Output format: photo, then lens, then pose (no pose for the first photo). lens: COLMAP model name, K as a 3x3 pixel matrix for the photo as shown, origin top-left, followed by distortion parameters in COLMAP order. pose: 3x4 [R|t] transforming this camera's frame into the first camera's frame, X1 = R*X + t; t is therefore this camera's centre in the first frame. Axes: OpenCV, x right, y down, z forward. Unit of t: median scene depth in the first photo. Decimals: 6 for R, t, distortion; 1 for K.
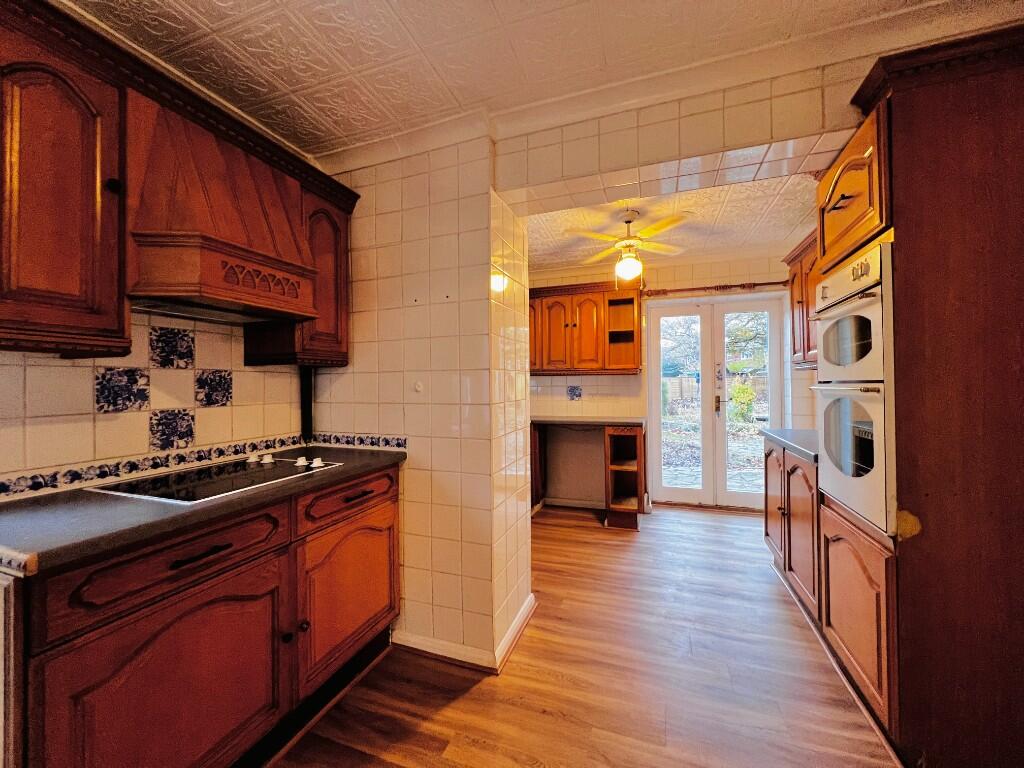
lens RADIAL K [[408.9, 0, 509.6], [0, 408.9, 380.9], [0, 0, 1]] dist [0.000473, -0.000131]
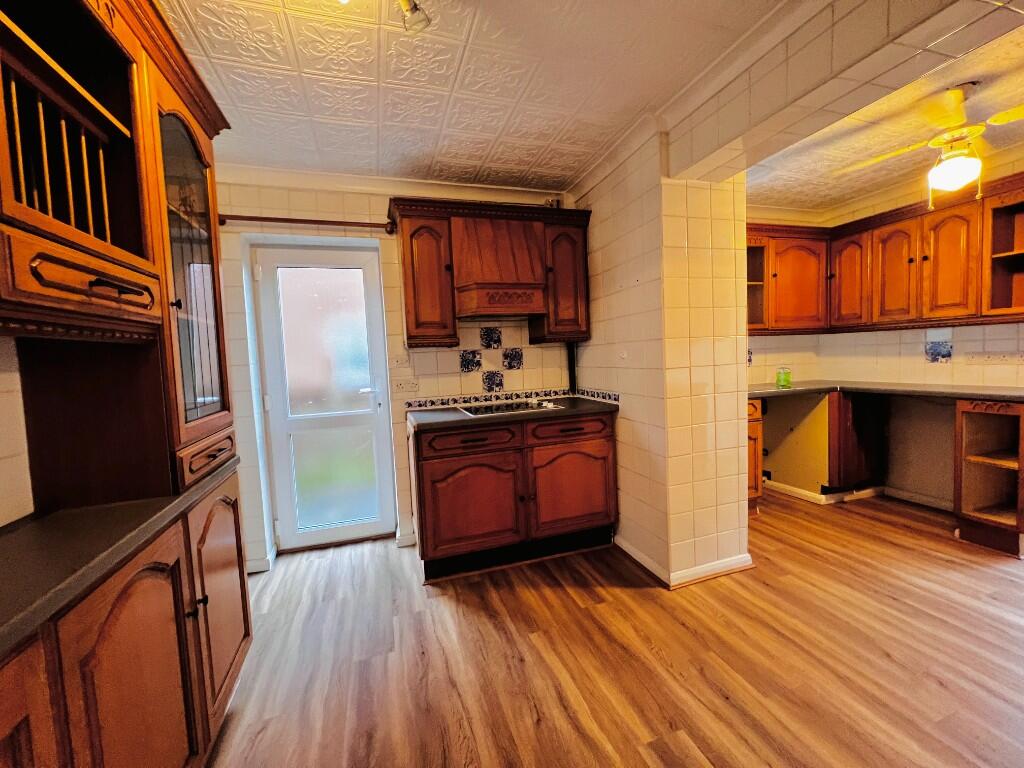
lens RADIAL K [[408.9, 0, 509.6], [0, 408.9, 380.9], [0, 0, 1]] dist [0.000473, -0.000131]
pose [[0.613692, 0.029379, -0.788999, 0.604433], [0.045993, 0.996280, 0.072872, -0.014919], [0.788205, -0.081009, 0.610058, -0.069432]]
